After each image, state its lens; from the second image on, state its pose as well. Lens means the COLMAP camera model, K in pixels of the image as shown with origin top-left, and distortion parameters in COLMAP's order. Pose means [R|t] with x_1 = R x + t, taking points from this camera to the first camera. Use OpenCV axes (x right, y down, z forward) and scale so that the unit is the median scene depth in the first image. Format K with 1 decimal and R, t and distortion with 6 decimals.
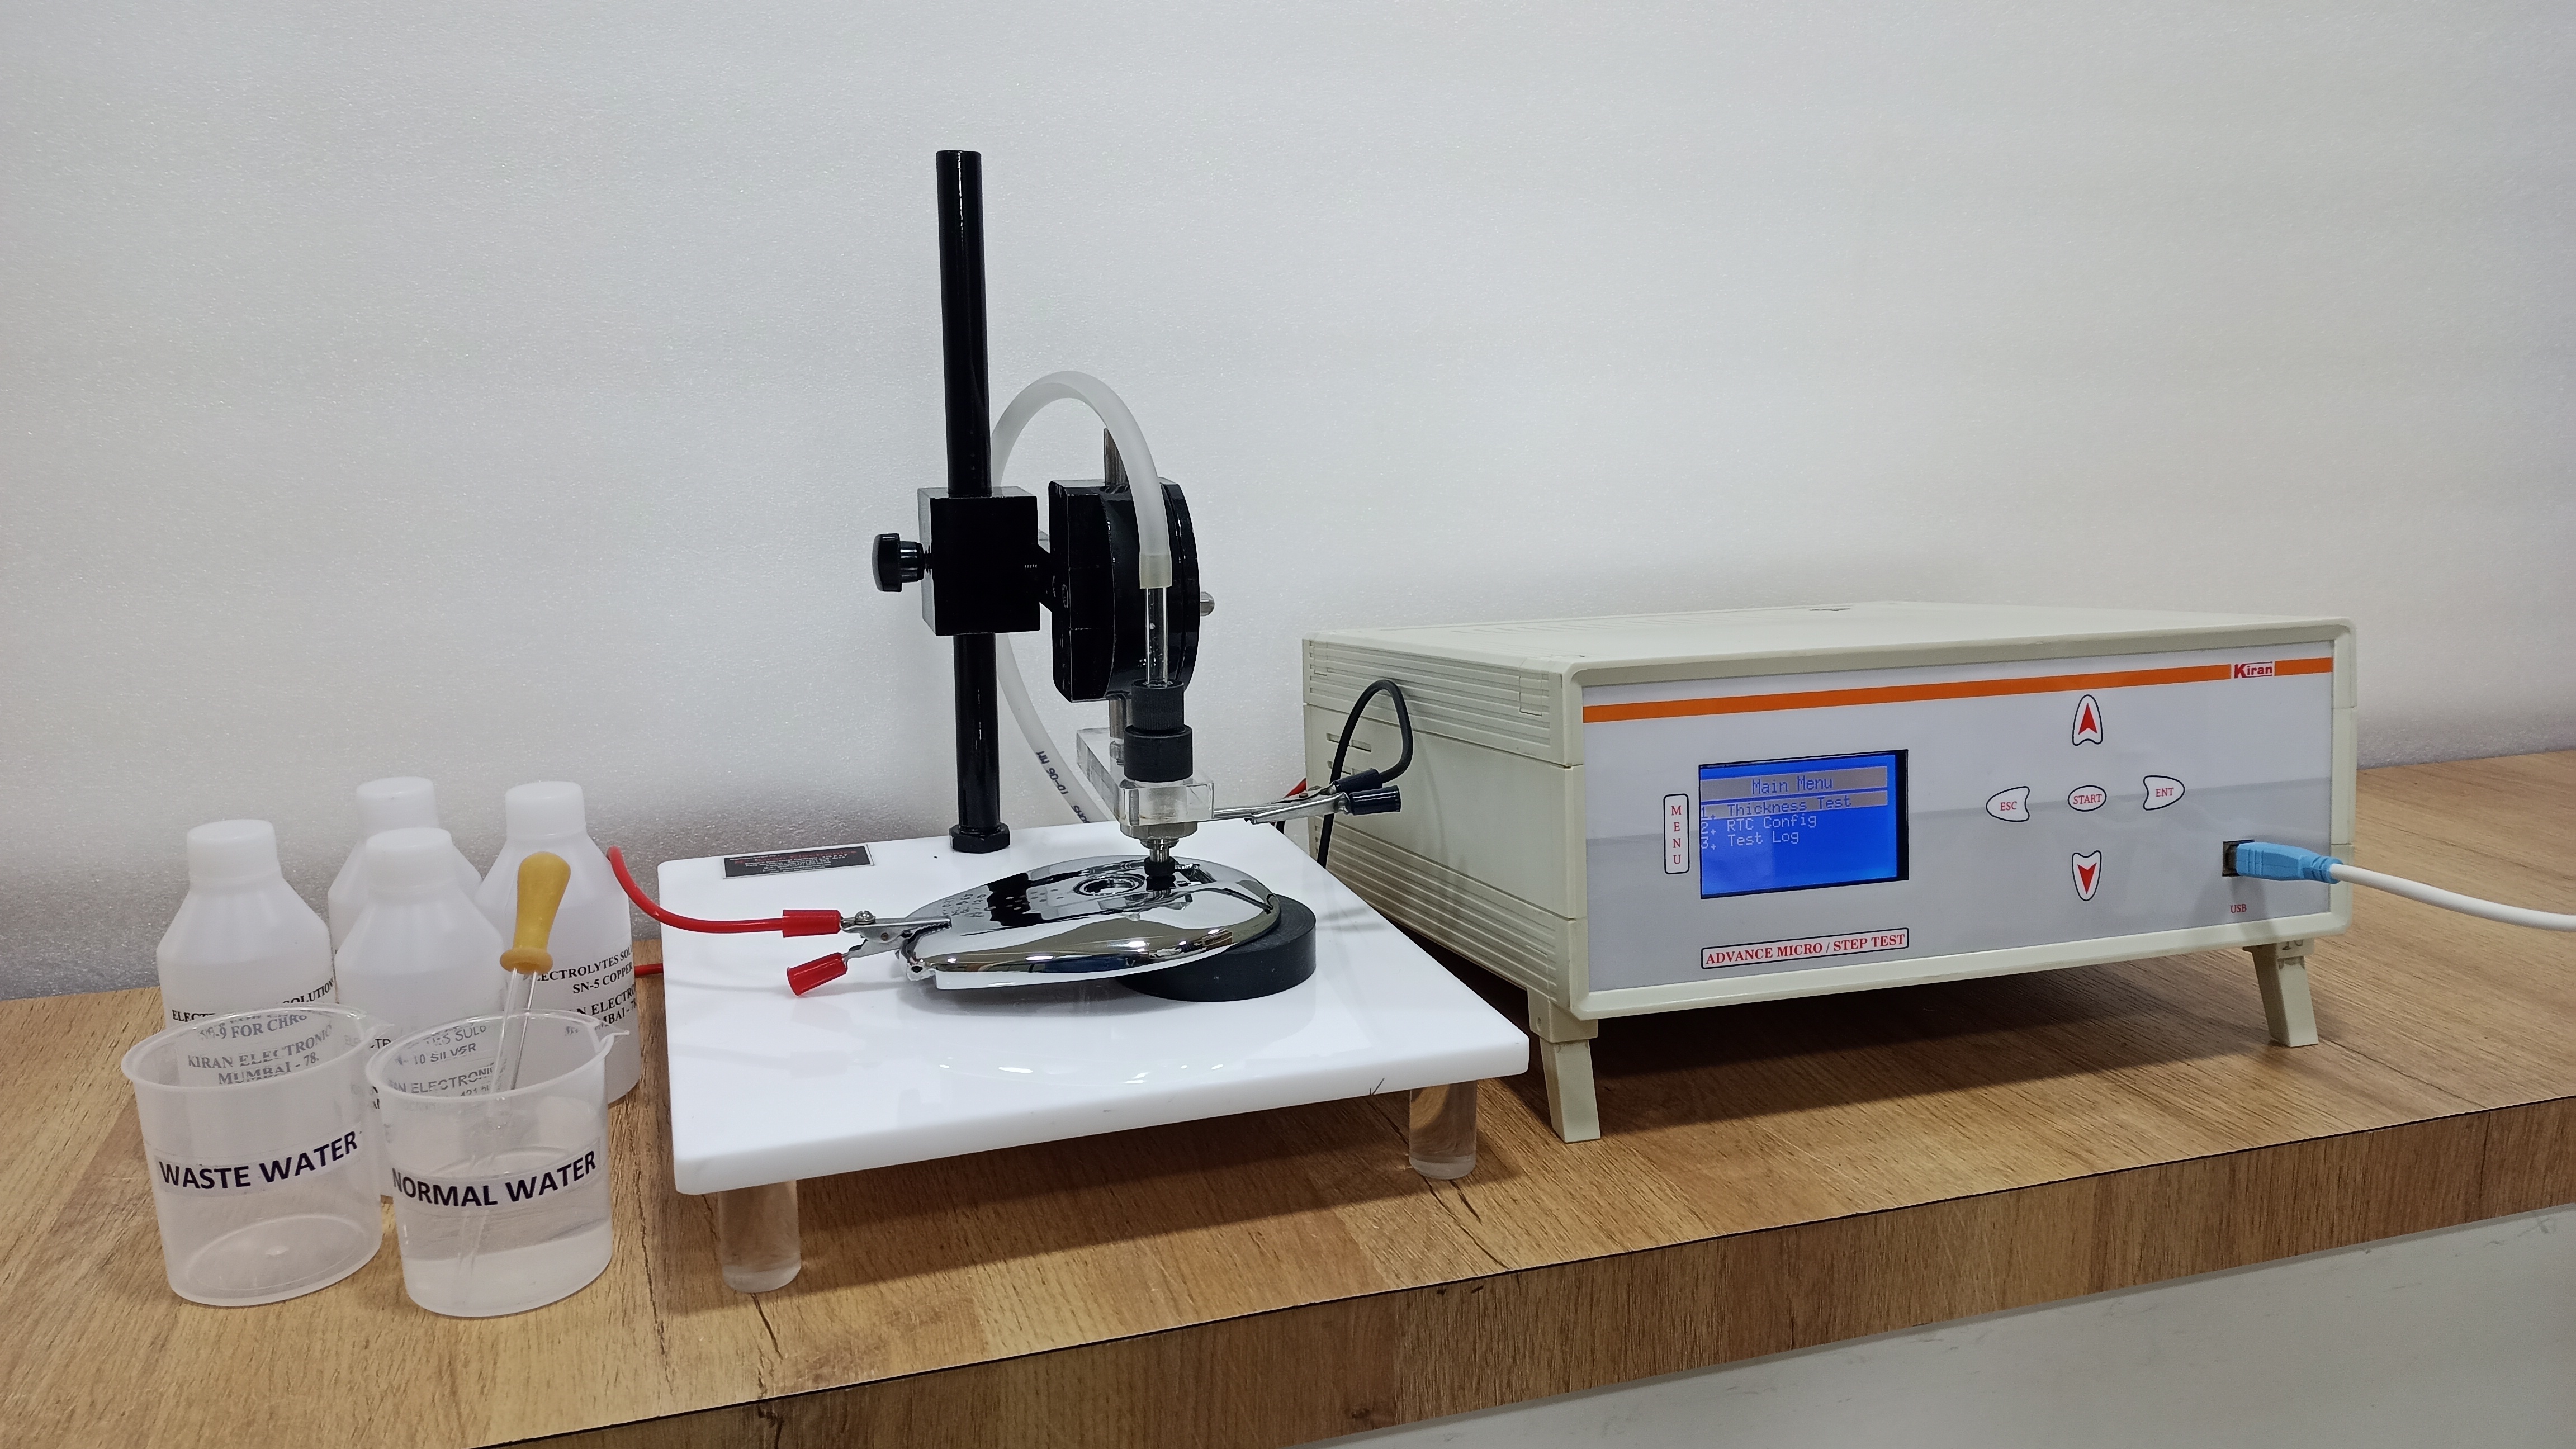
lens RADIAL K [[1893.4, 0, 1285.8], [0, 1893.4, 709.1], [0, 0, 1]] dist [0.038200, -0.057359]
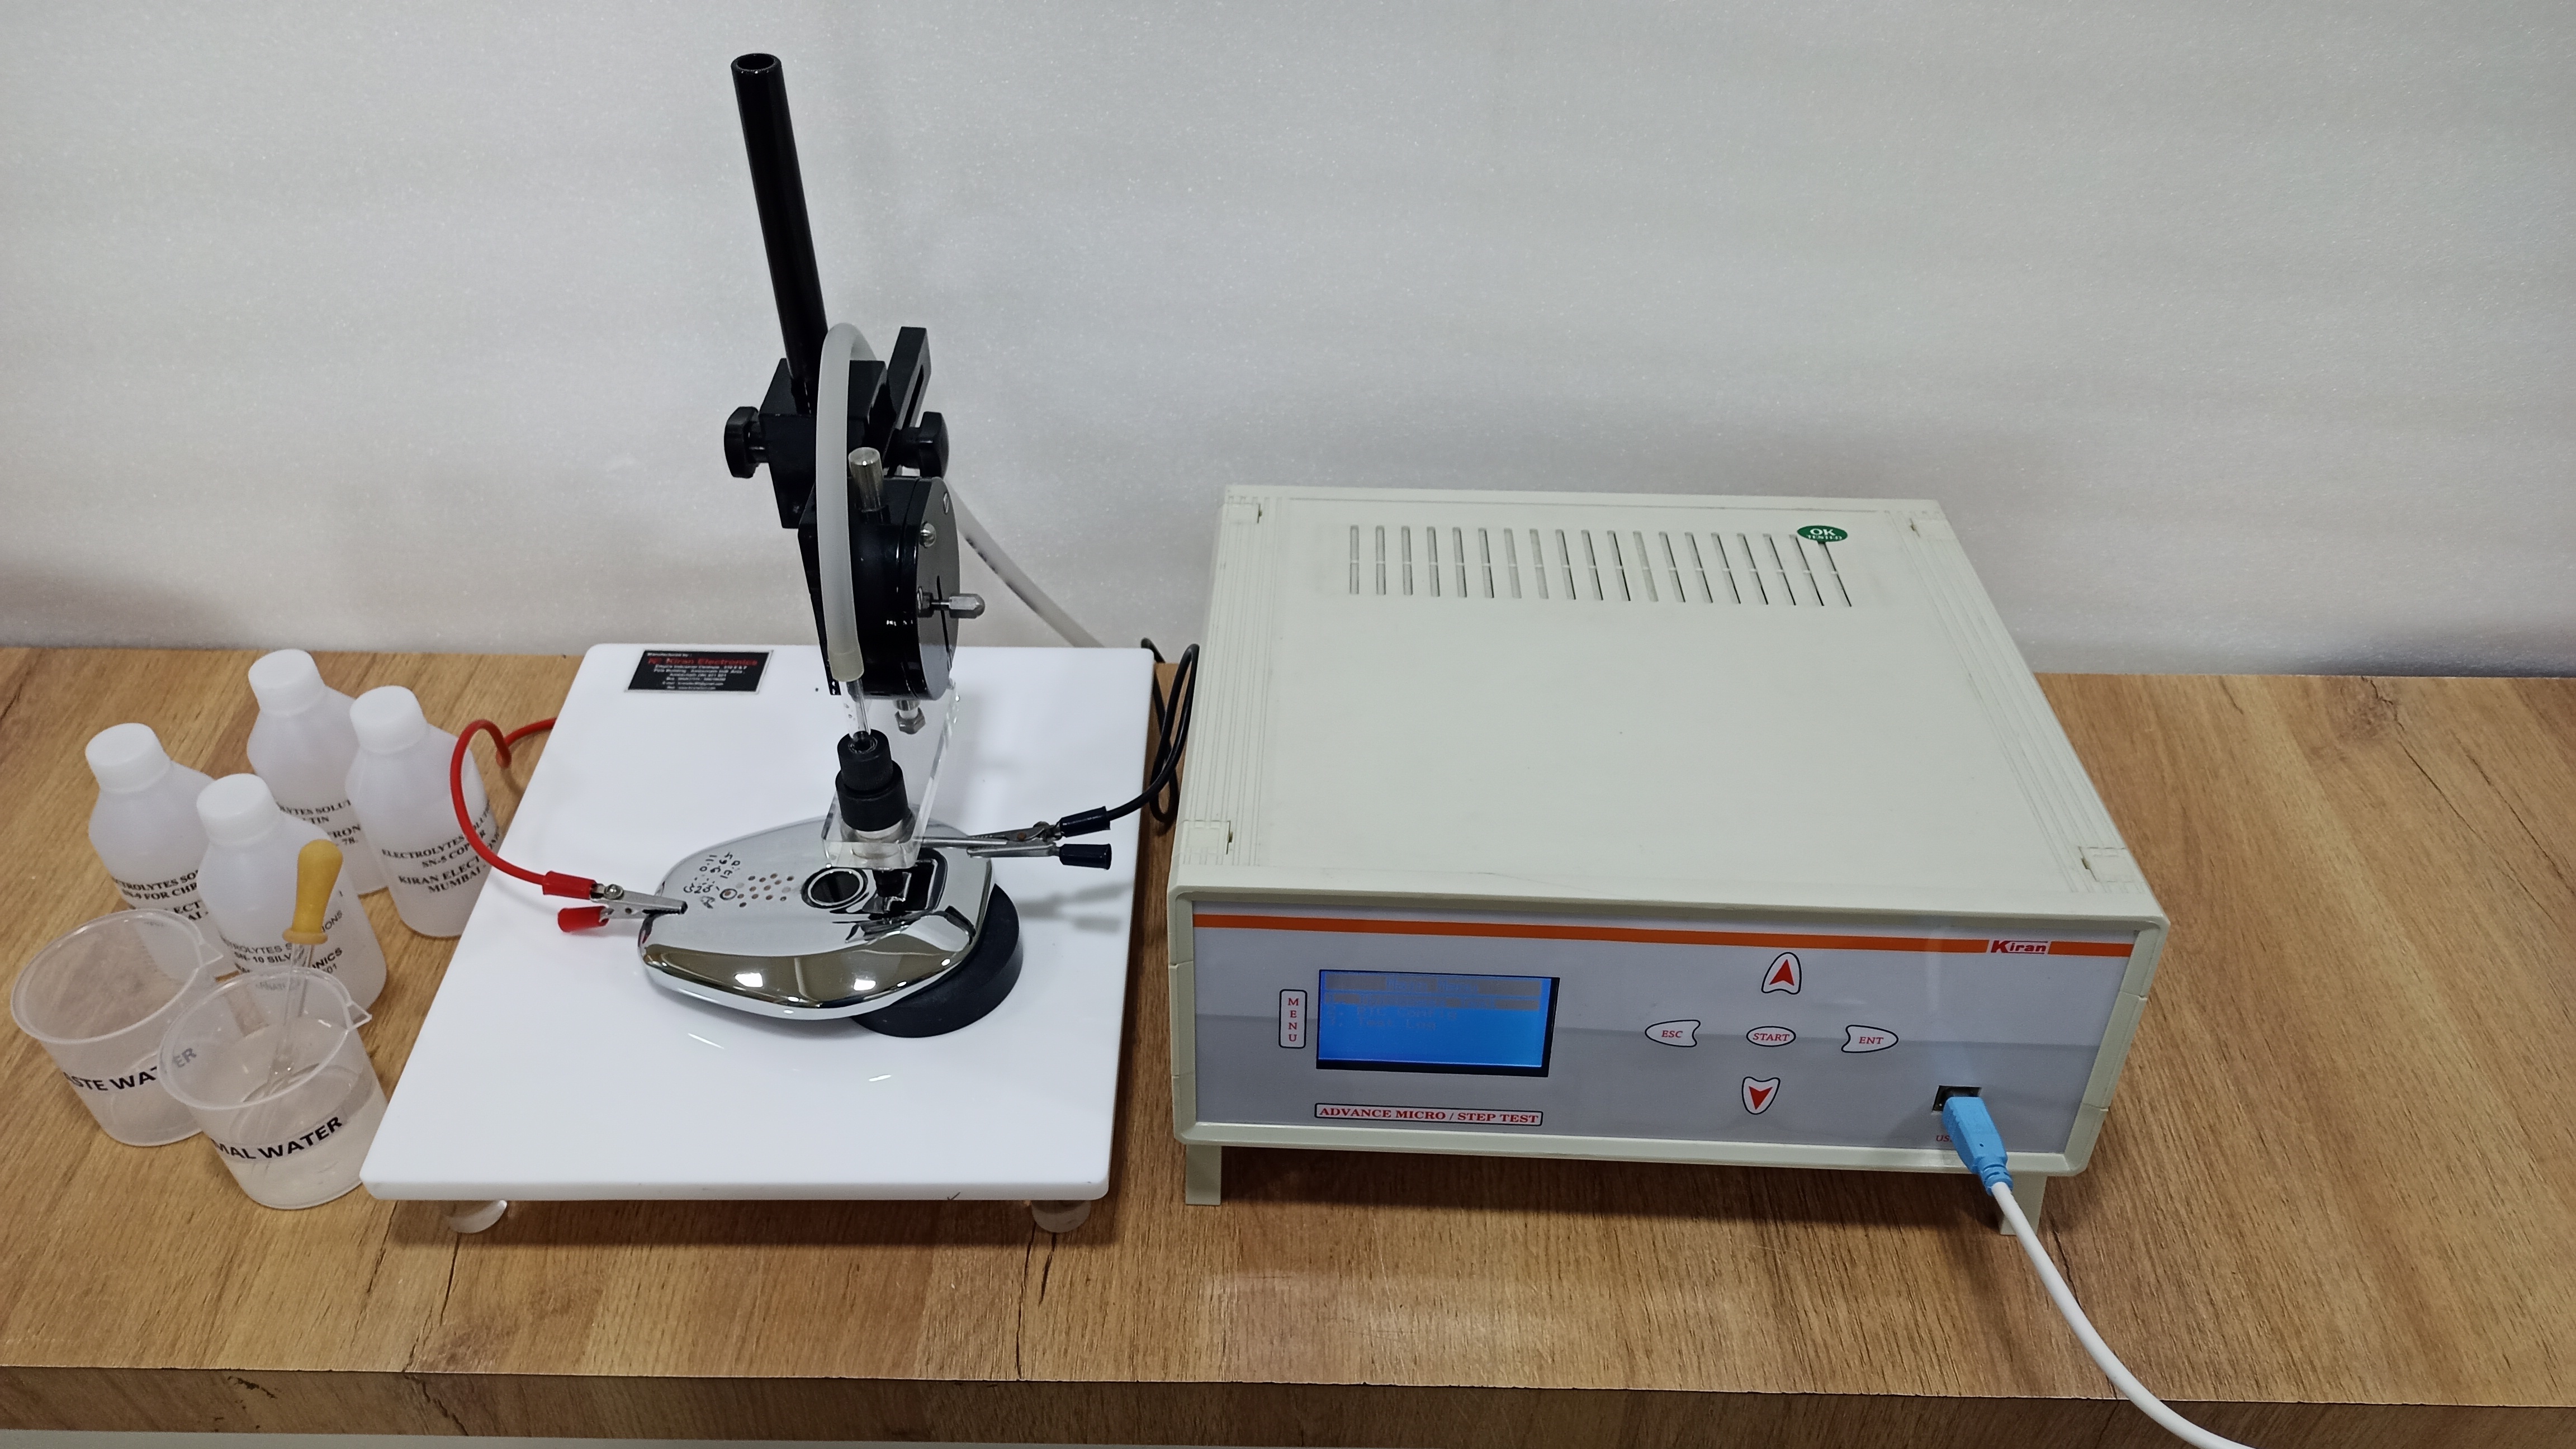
lens RADIAL K [[1893.4, 0, 1286.1], [0, 1893.4, 688.5], [0, 0, 1]] dist [0.038200, -0.057359]
pose [[0.946764, 0.214155, -0.240367, 0.456248], [-0.074293, 0.871835, 0.484132, -0.646416], [0.313240, -0.440501, 0.841332, 0.247408]]
